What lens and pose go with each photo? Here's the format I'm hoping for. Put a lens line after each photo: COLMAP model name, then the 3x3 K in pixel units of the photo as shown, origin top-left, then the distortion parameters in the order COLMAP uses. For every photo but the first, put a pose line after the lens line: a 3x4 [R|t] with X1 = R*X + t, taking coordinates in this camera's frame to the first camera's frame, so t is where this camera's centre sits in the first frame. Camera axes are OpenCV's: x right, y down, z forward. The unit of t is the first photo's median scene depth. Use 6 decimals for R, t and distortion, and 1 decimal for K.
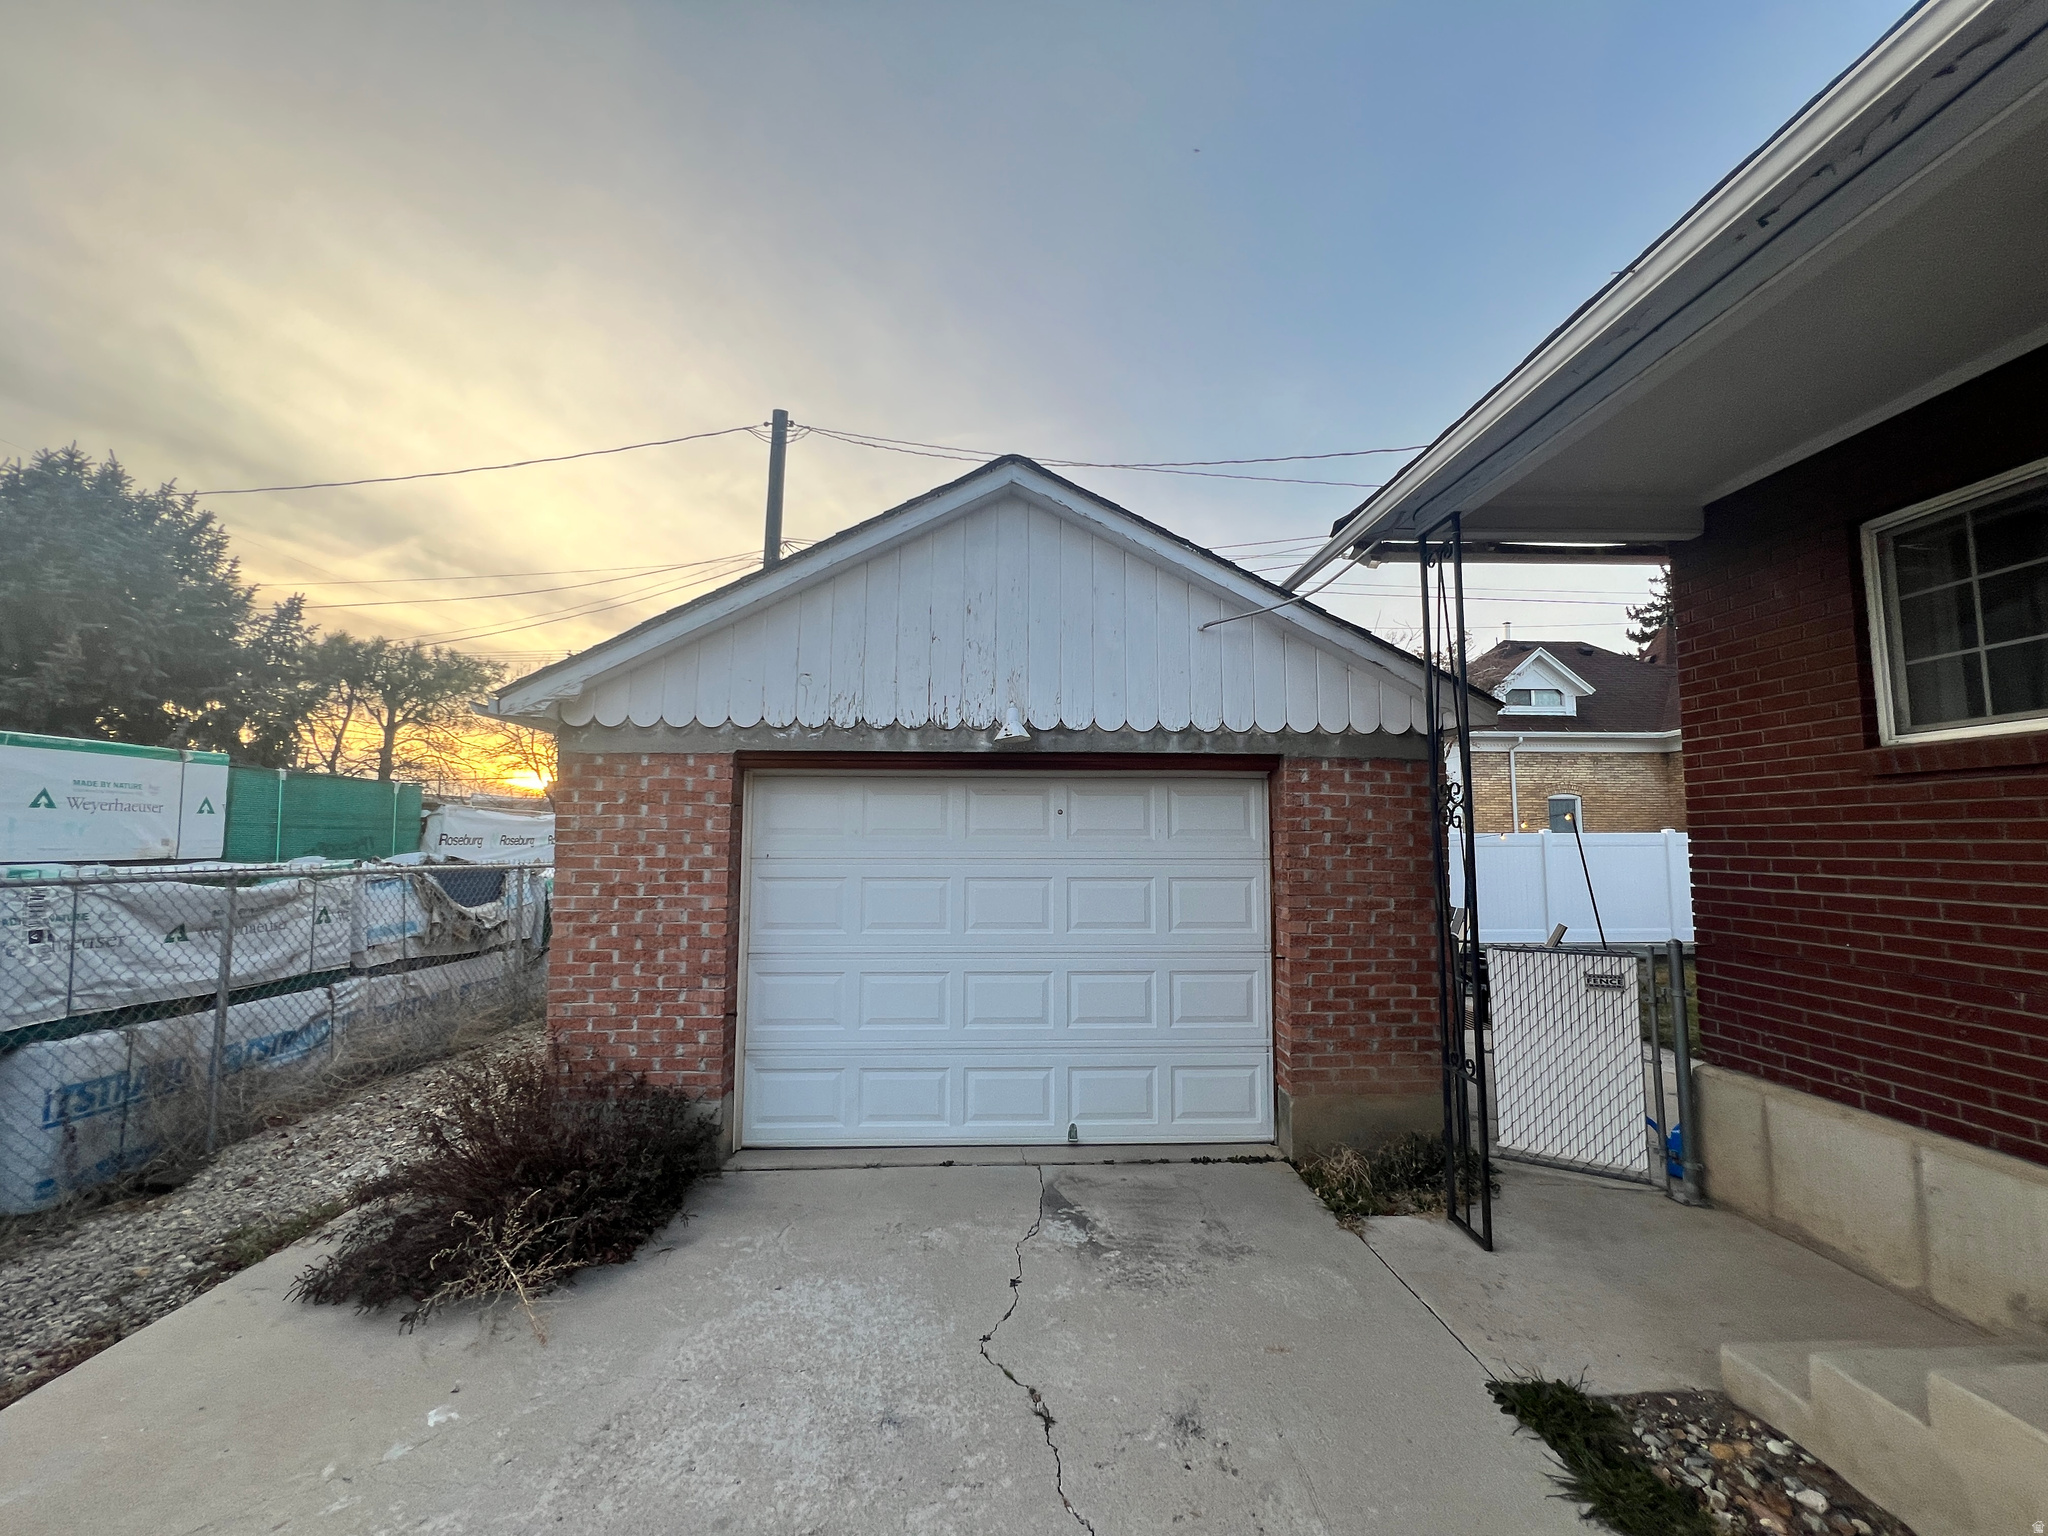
lens RADIAL K [[820.6, 0, 1024.9], [0, 820.6, 767.3], [0, 0, 1]] dist [-0.002121, 0.000196]
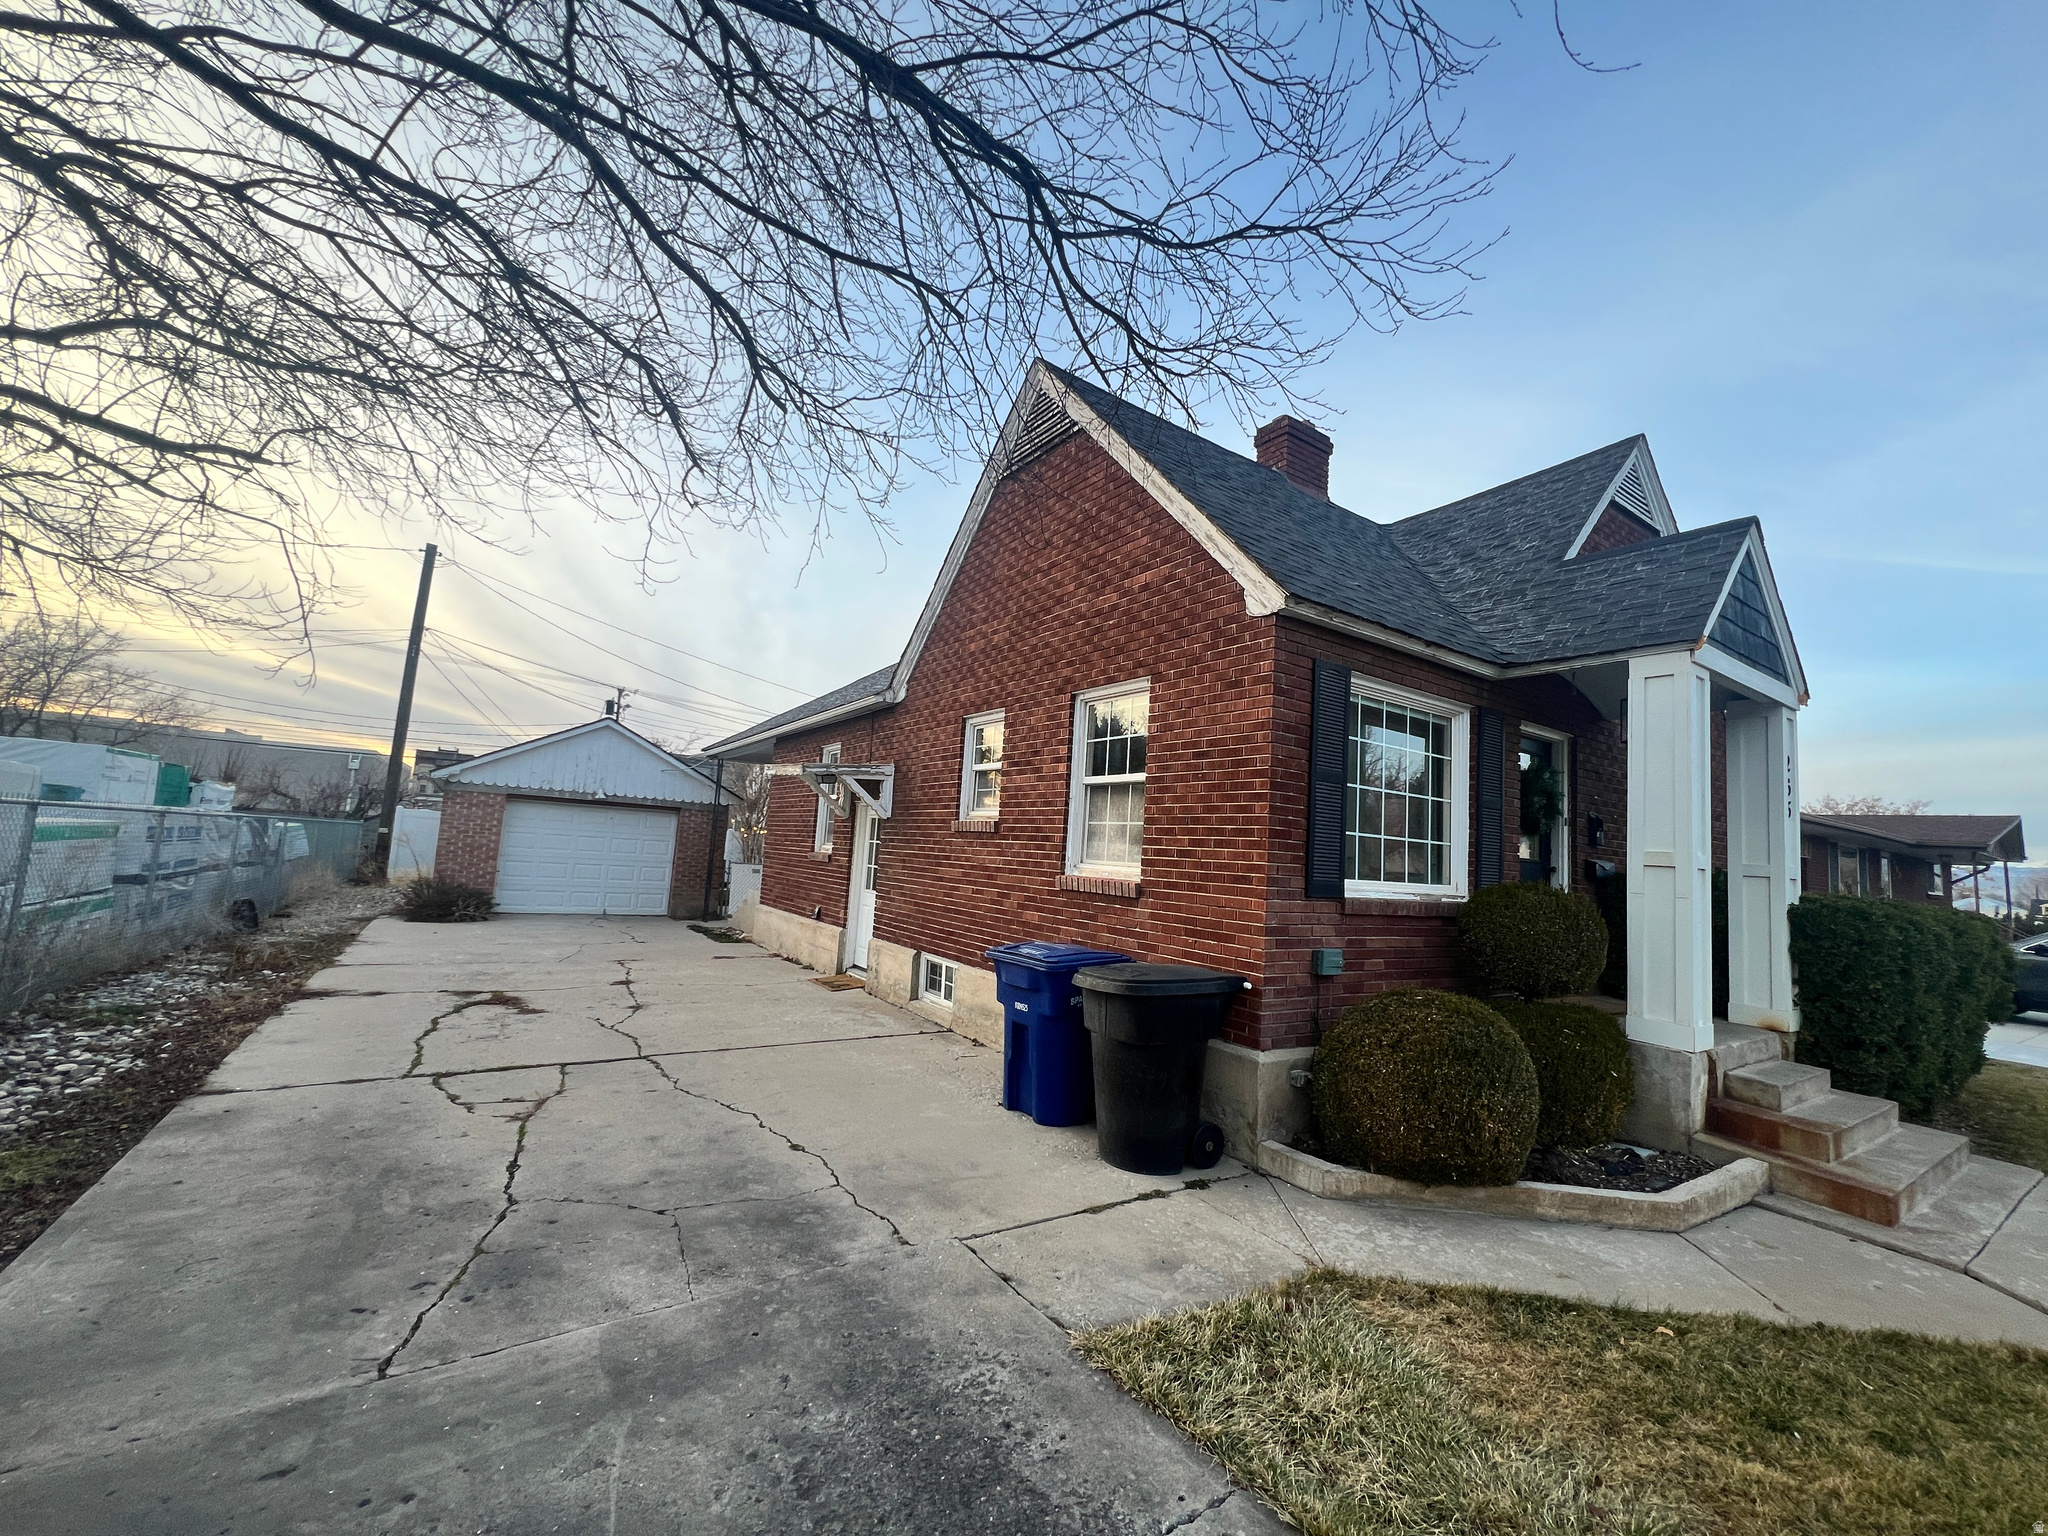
lens RADIAL K [[820.6, 0, 1027.4], [0, 820.6, 770.2], [0, 0, 1]] dist [-0.002121, 0.000196]
pose [[0.850787, 0.102933, 0.515331, -0.271065], [-0.105180, 0.994141, -0.024924, -0.246789], [-0.514877, -0.032997, 0.856629, -2.880465]]
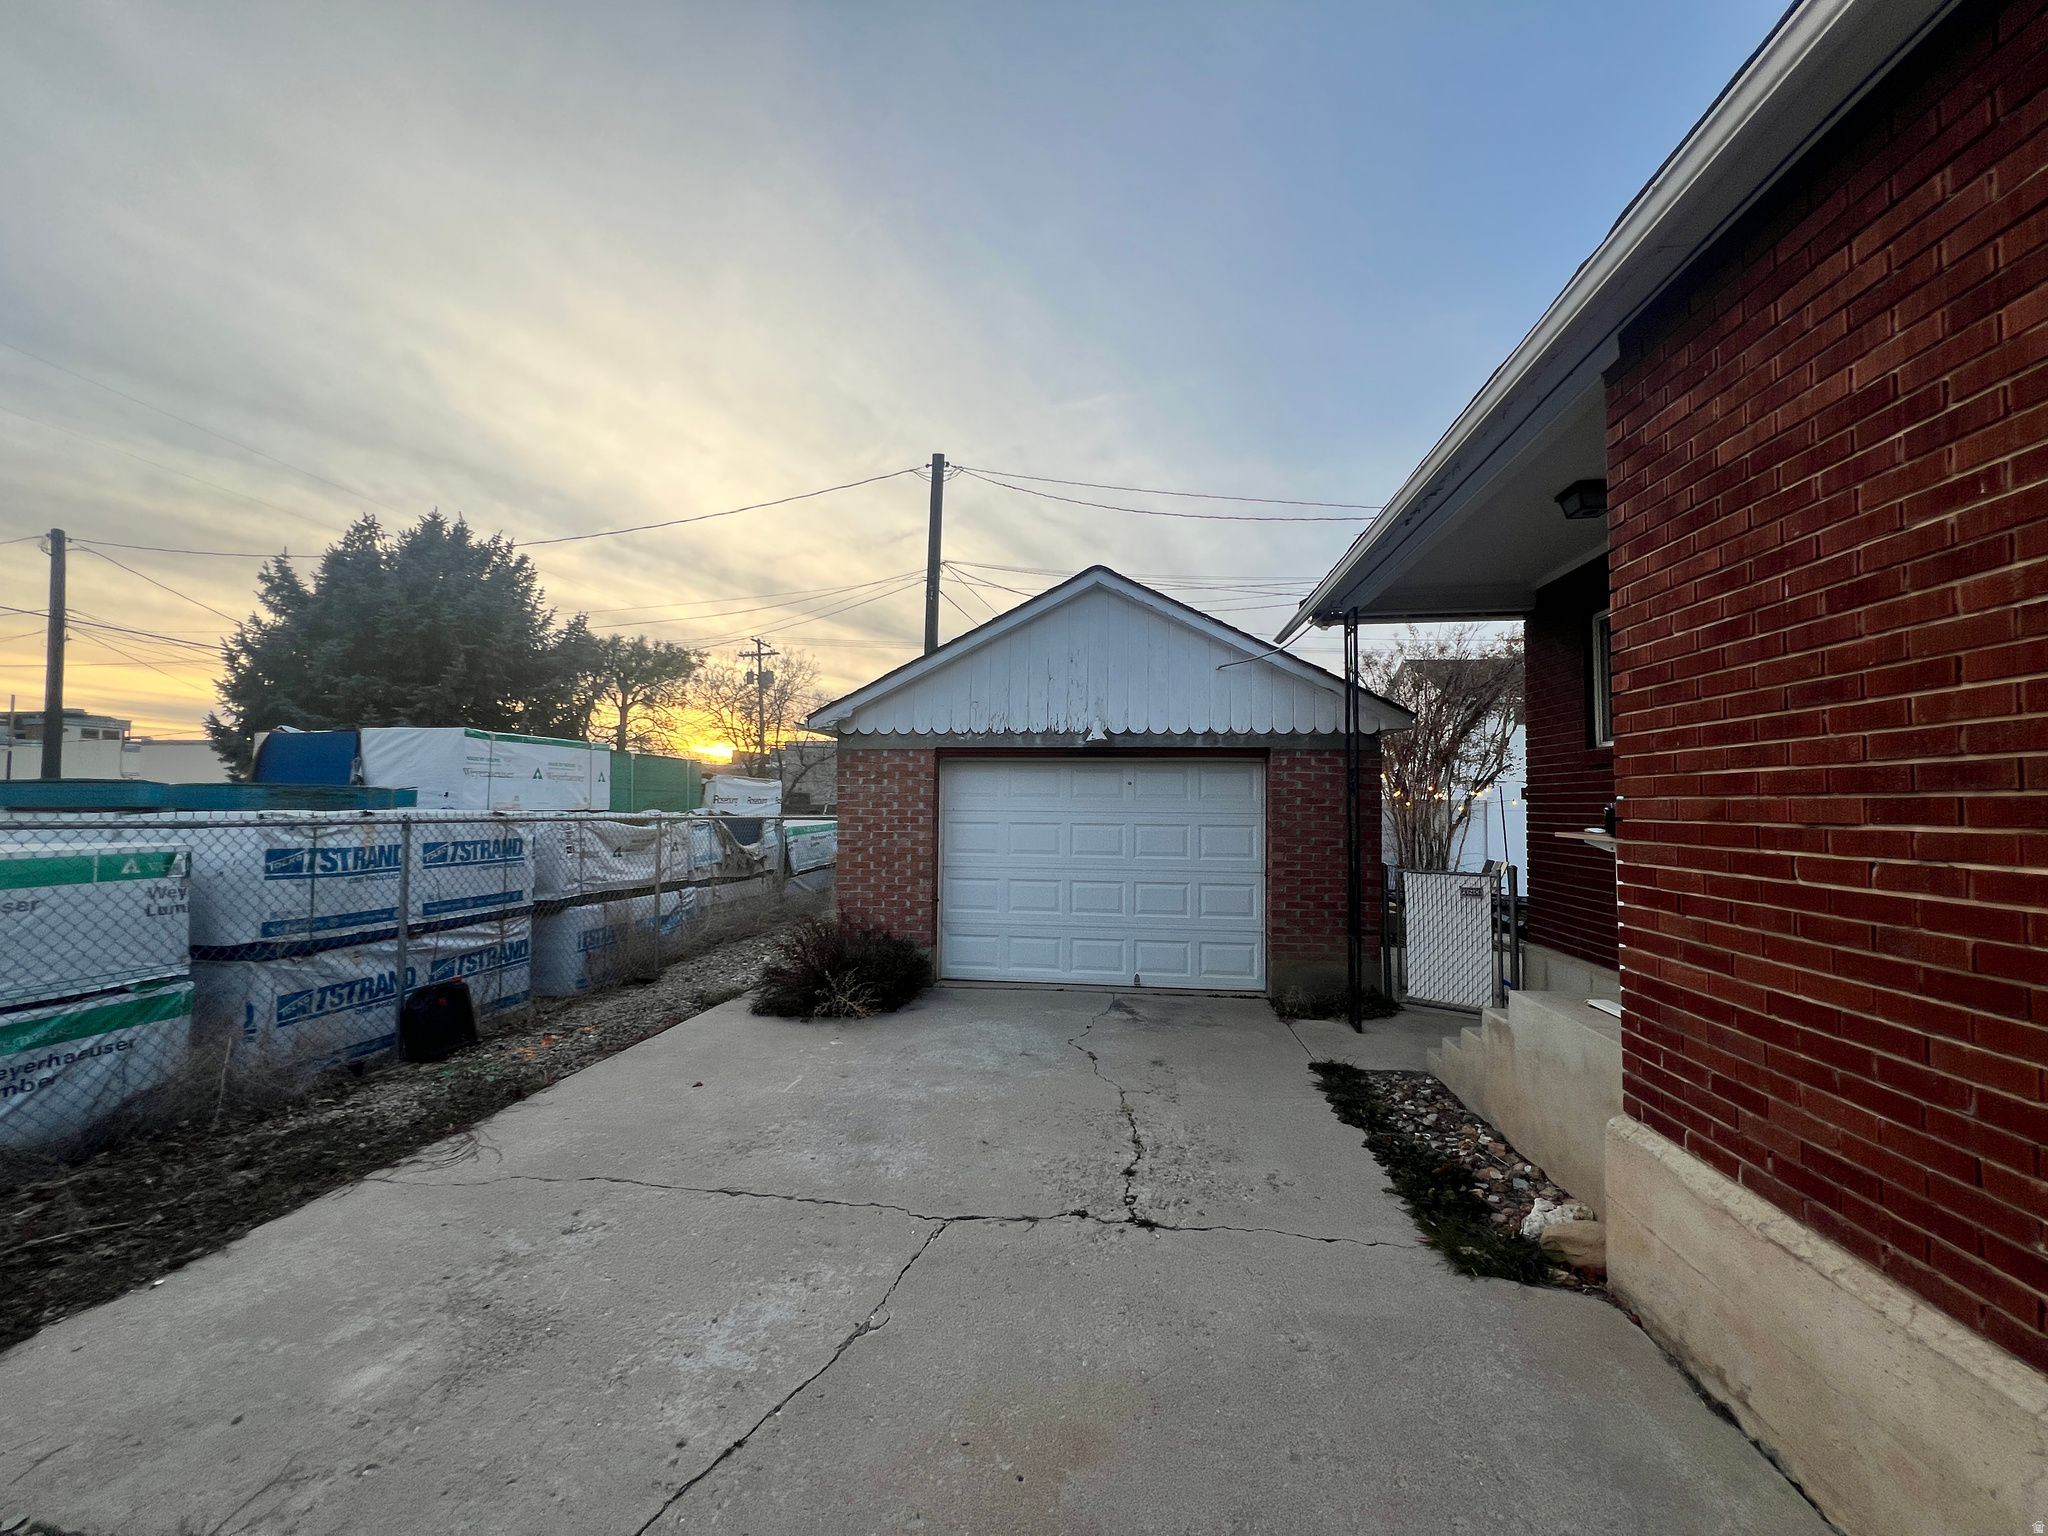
lens RADIAL K [[820.6, 0, 1015.2], [0, 820.6, 769.9], [0, 0, 1]] dist [-0.002121, 0.000196]
pose [[0.983198, -0.000597, -0.182541, 0.118547], [0.009044, 0.998926, 0.045443, -0.048281], [0.182317, -0.046331, 0.982148, -0.632172]]
